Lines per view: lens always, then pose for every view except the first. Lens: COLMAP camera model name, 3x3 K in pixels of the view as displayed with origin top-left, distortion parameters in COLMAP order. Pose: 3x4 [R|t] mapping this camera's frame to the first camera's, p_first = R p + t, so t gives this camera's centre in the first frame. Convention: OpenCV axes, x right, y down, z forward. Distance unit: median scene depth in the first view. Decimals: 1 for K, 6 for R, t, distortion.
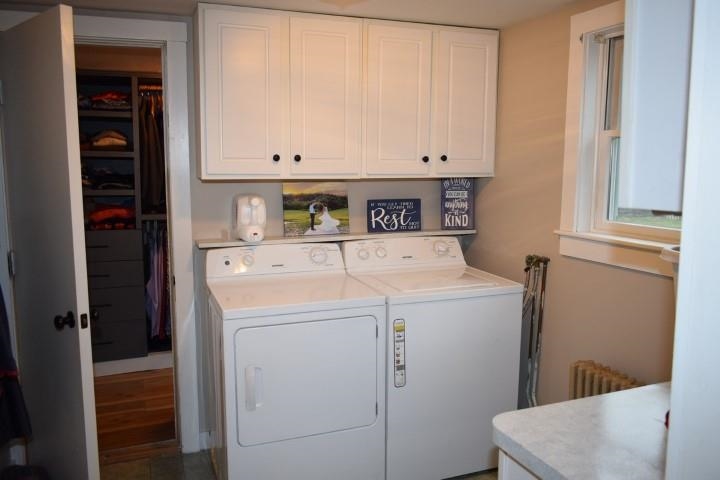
lens RADIAL K [[608.1, 0, 360.9], [0, 608.1, 238.5], [0, 0, 1]] dist [-0.004538, -0.001633]
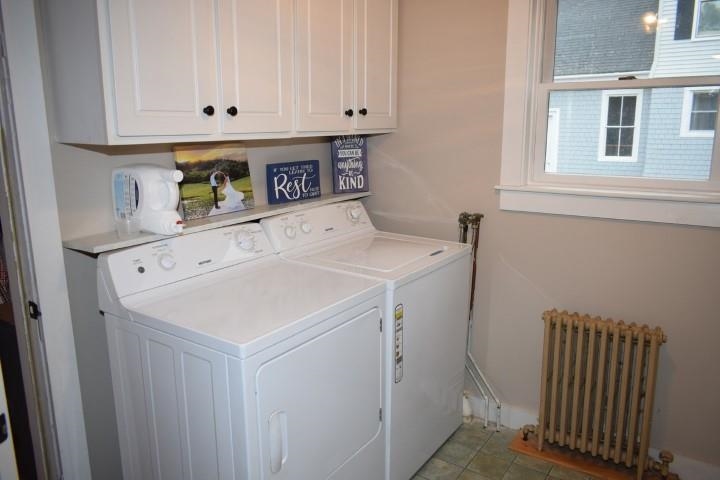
lens RADIAL K [[559.4, 0, 359.0], [0, 559.4, 240.4], [0, 0, 1]] dist [-0.006833, 0.001012]
pose [[0.824090, -0.126838, 0.552076, -0.319189], [0.079816, 0.990886, 0.108511, -0.035201], [-0.560807, -0.045359, 0.826703, 0.317302]]
